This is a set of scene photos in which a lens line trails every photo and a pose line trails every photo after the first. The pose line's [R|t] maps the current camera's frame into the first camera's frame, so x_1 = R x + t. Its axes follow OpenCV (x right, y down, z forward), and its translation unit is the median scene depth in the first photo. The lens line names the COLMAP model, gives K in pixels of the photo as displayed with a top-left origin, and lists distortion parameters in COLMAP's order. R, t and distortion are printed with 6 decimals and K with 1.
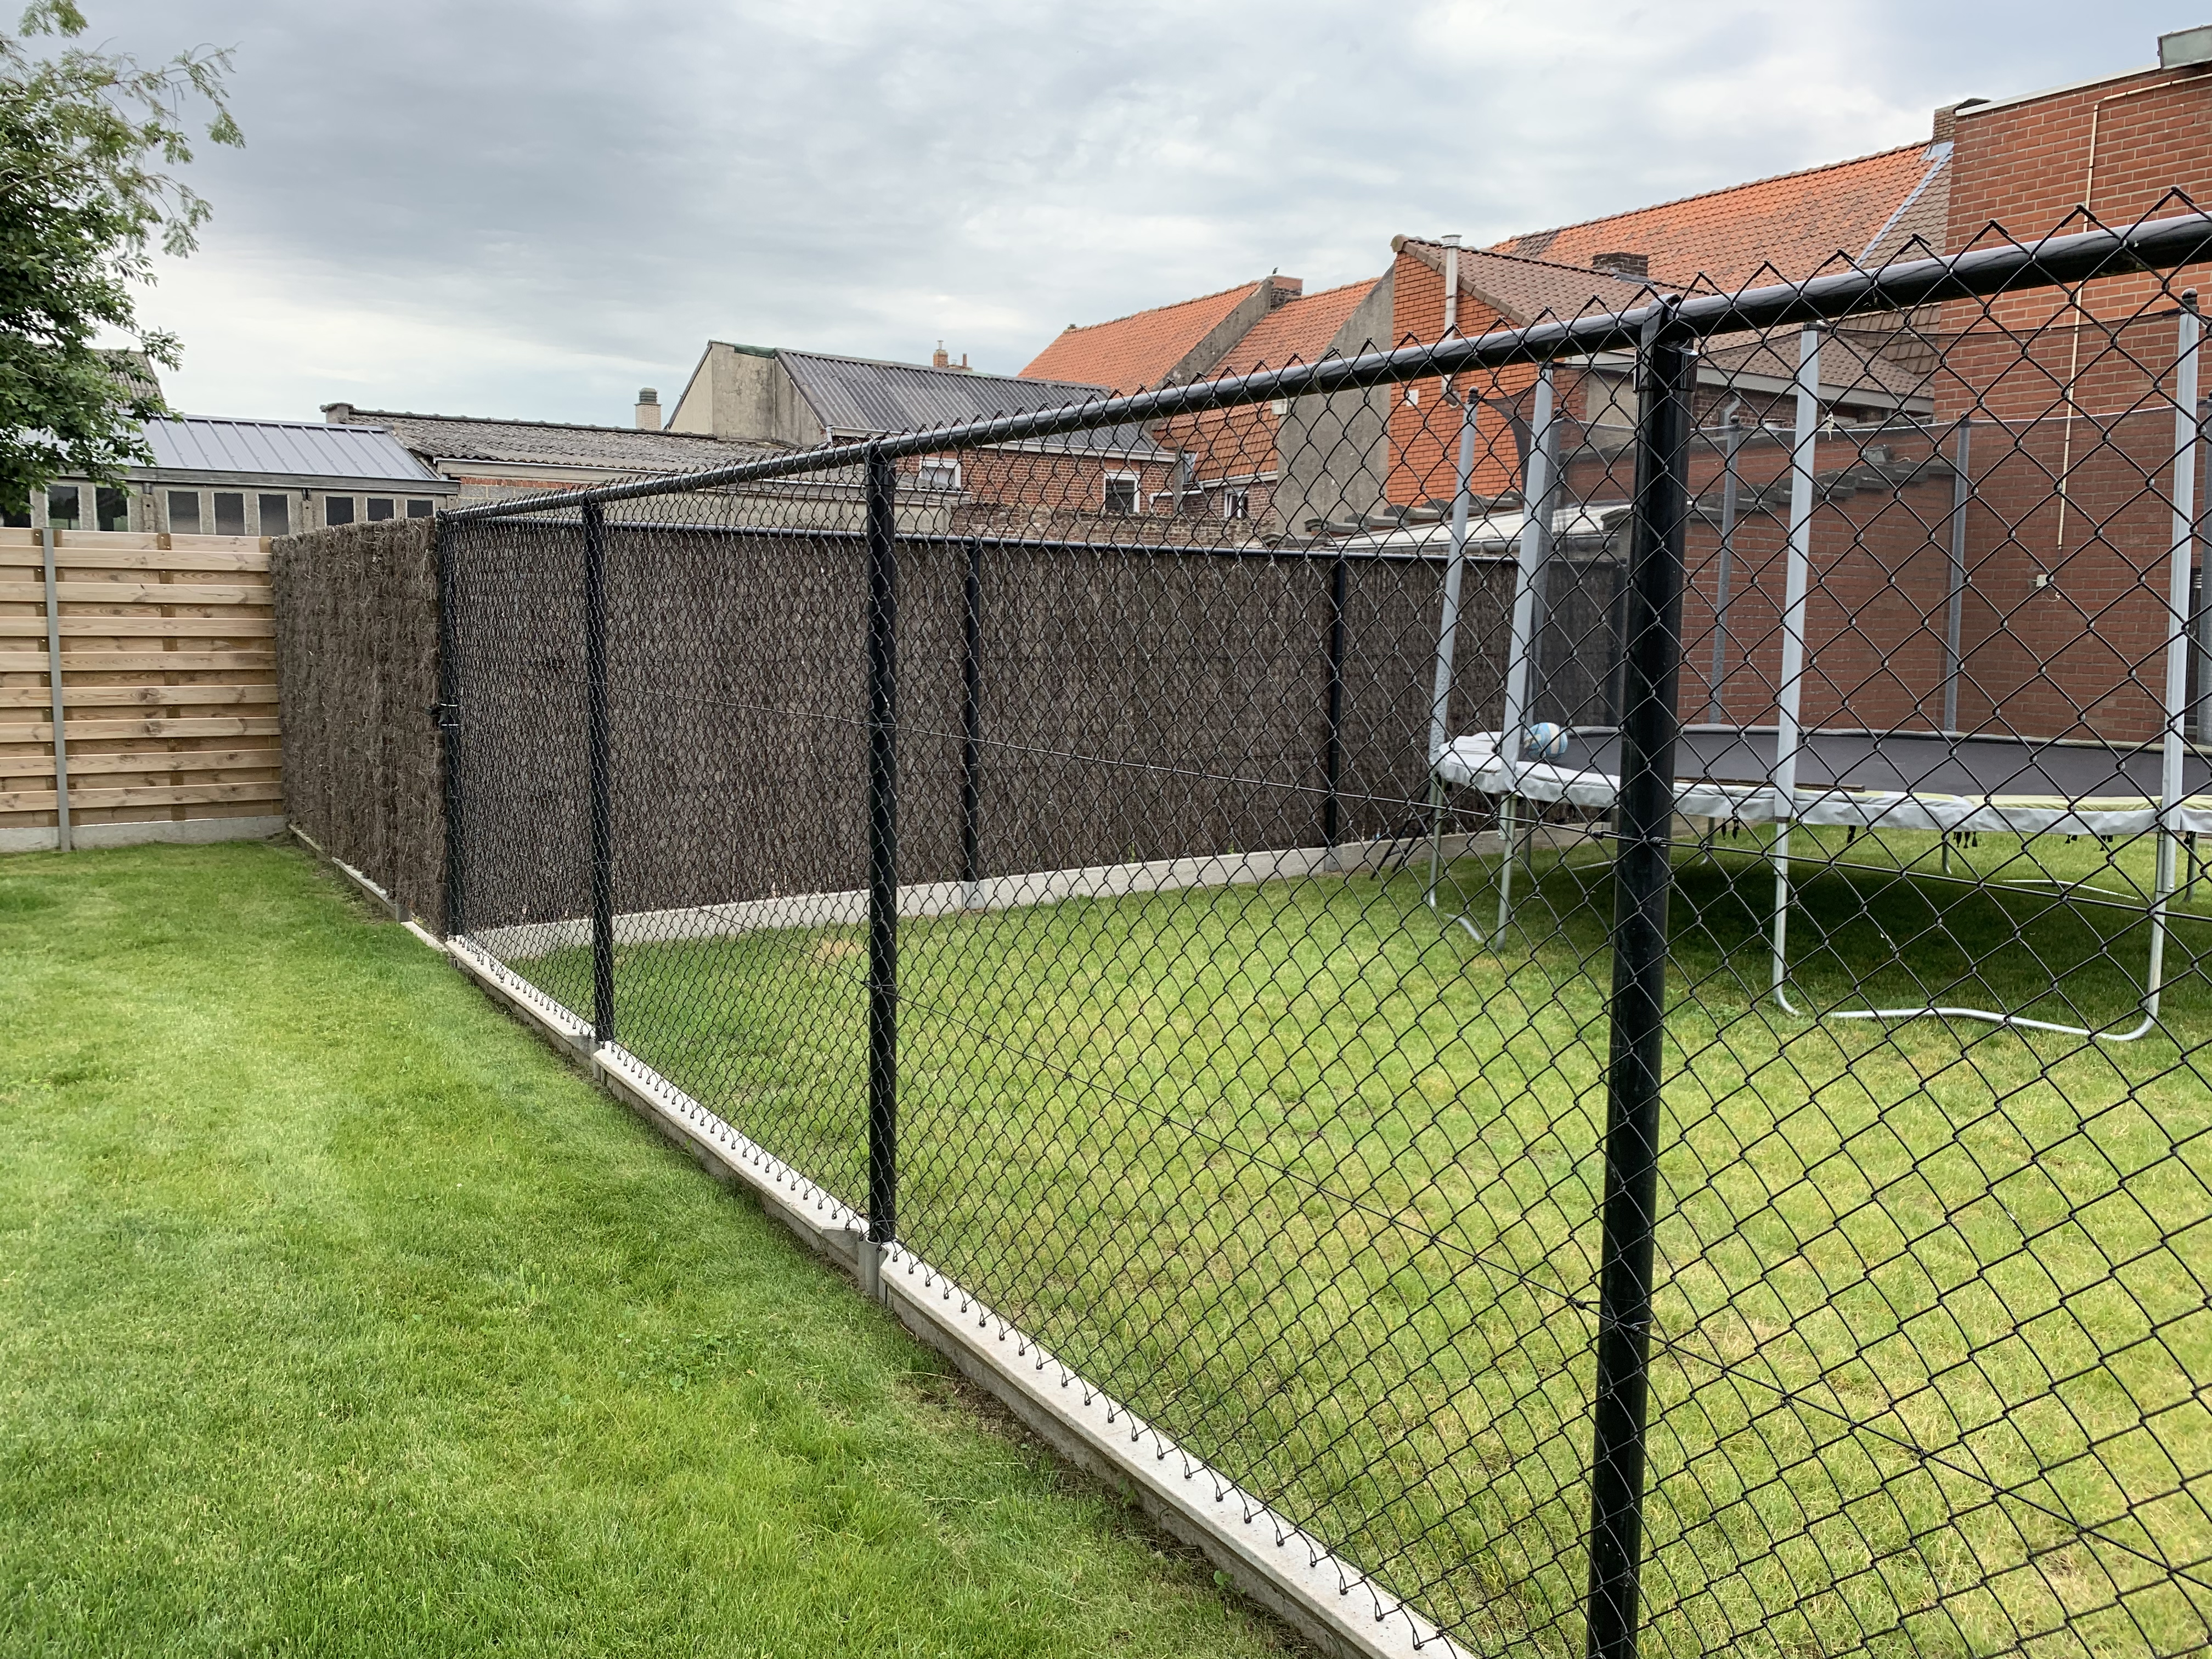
lens RADIAL K [[1692.1, 0, 1114.5], [0, 1692.1, 828.2], [0, 0, 1]] dist [0.026996, -0.002379]
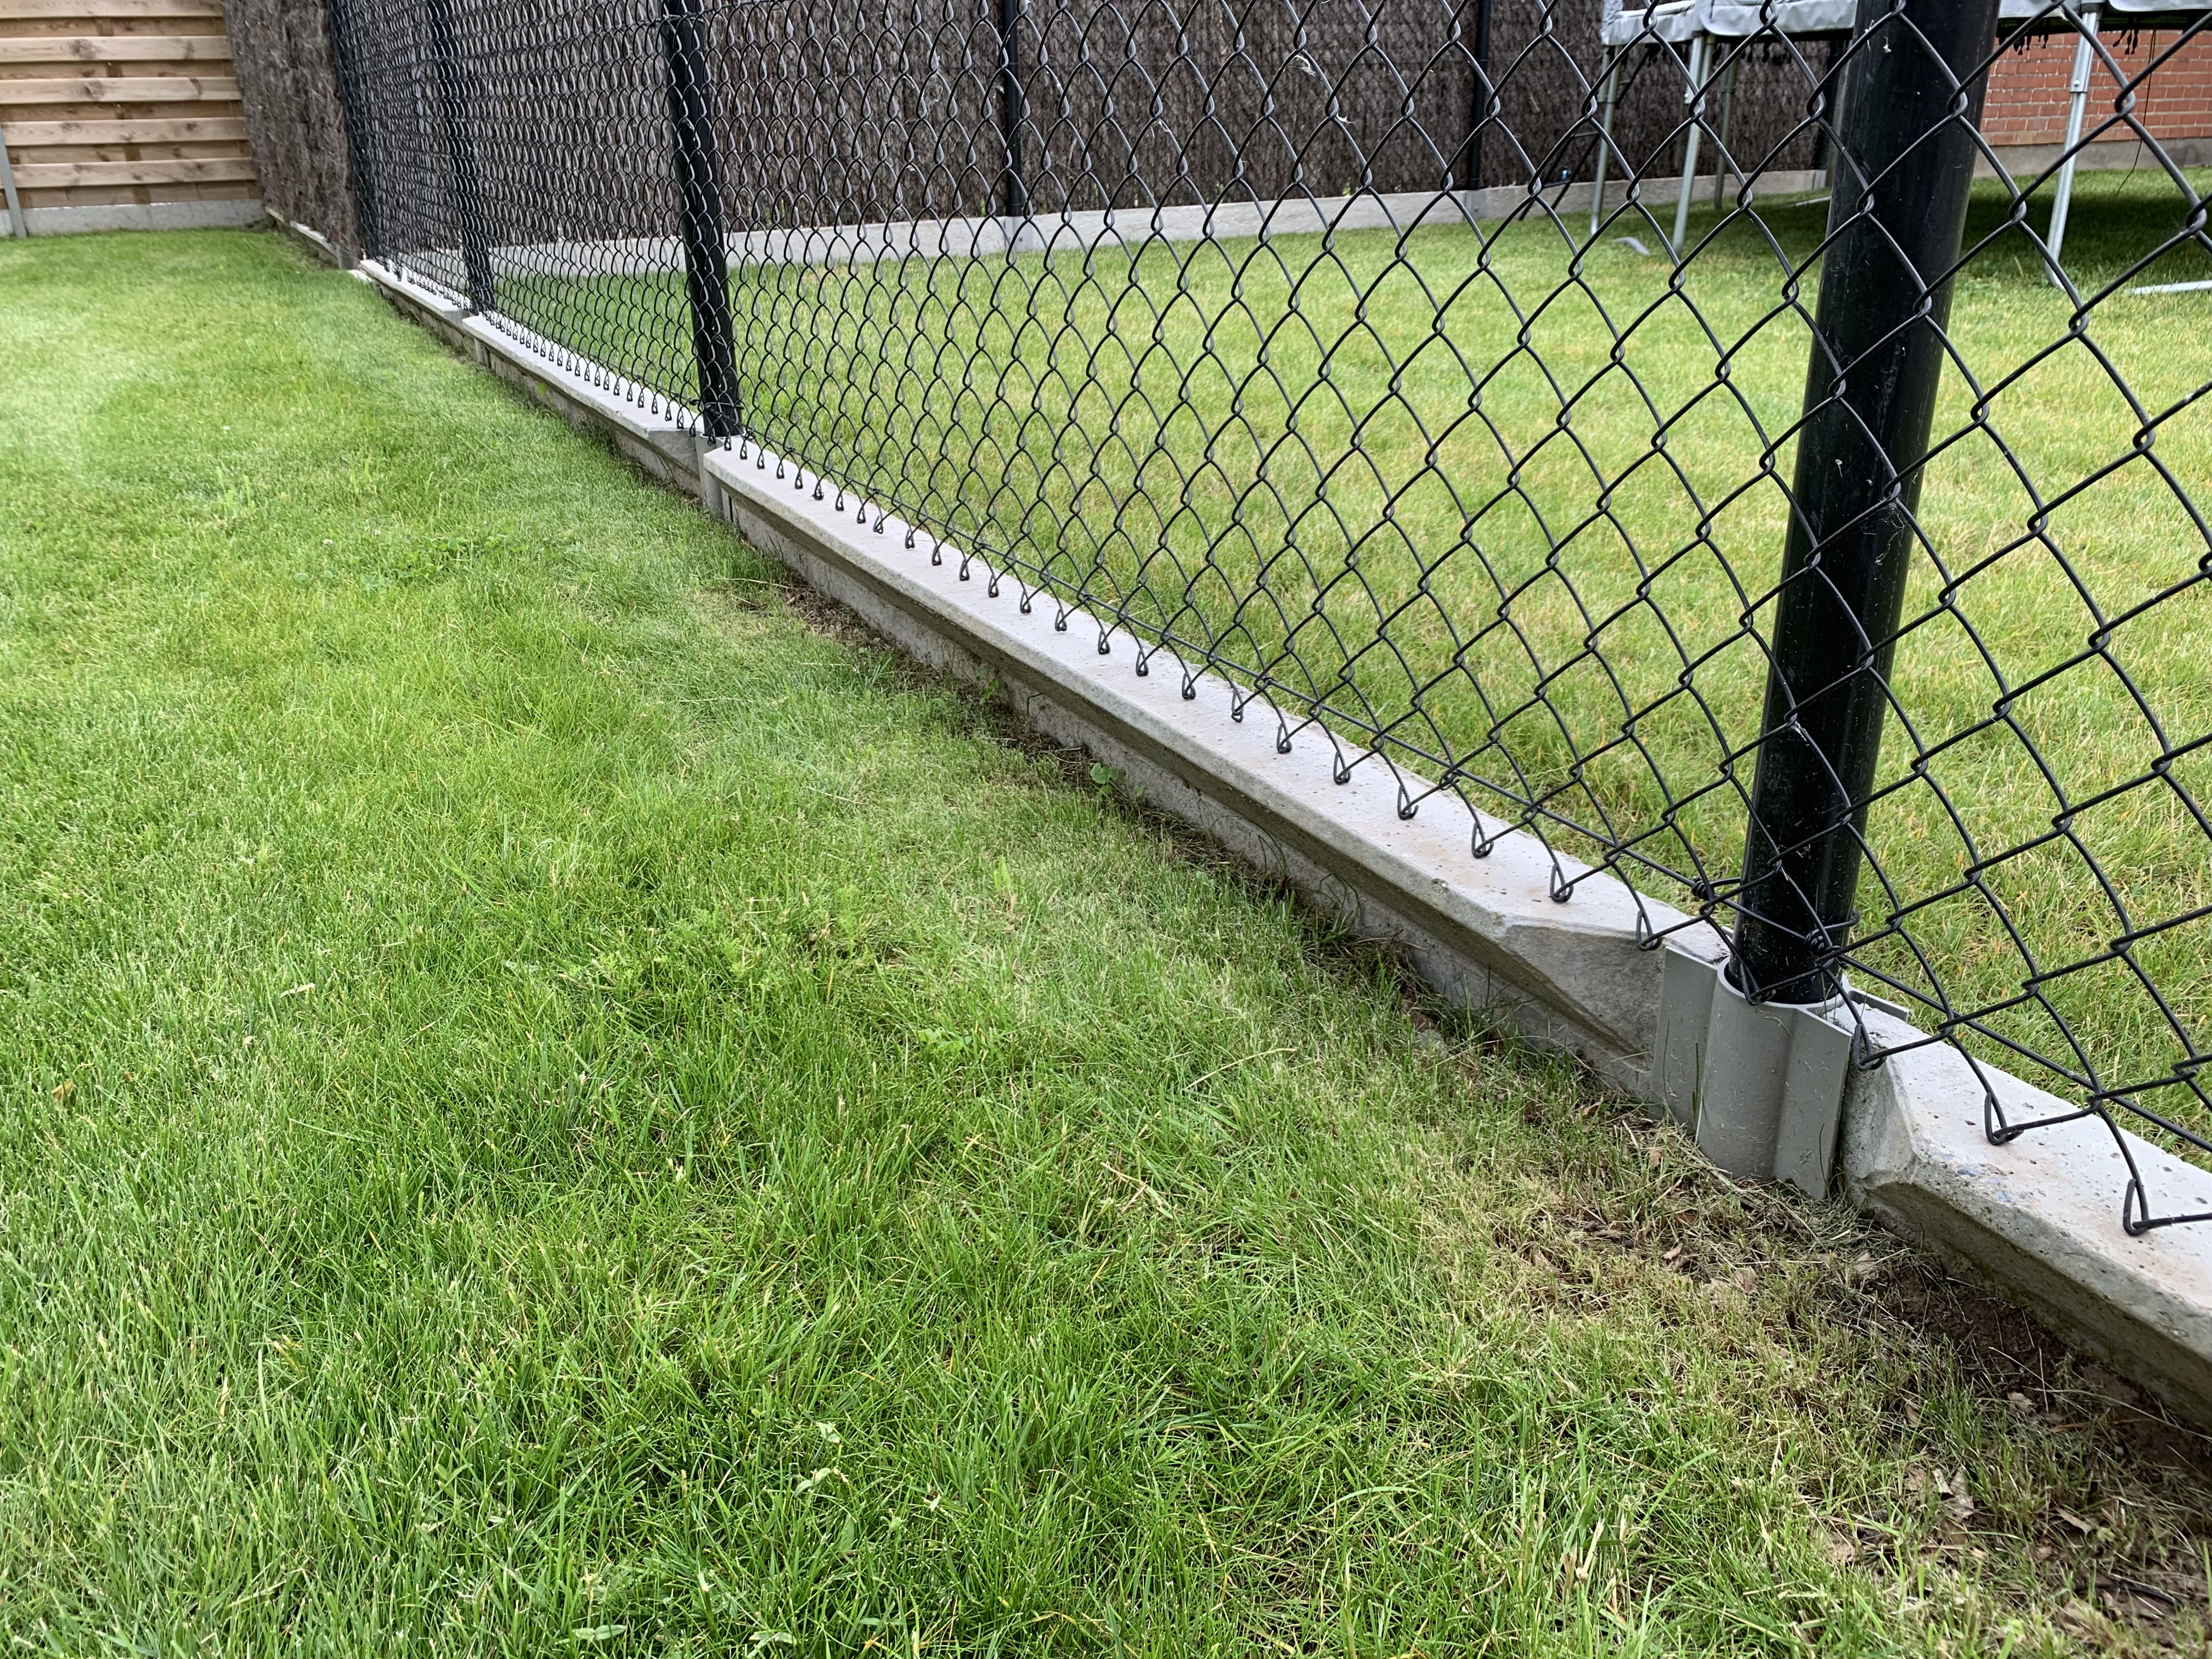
lens RADIAL K [[1692.1, 0, 1114.5], [0, 1692.1, 828.2], [0, 0, 1]] dist [0.026996, -0.002379]
pose [[0.995380, 0.001707, -0.096003, 0.039326], [0.024015, 0.963641, 0.266120, 0.095069], [0.092967, -0.267196, 0.959147, 0.133329]]
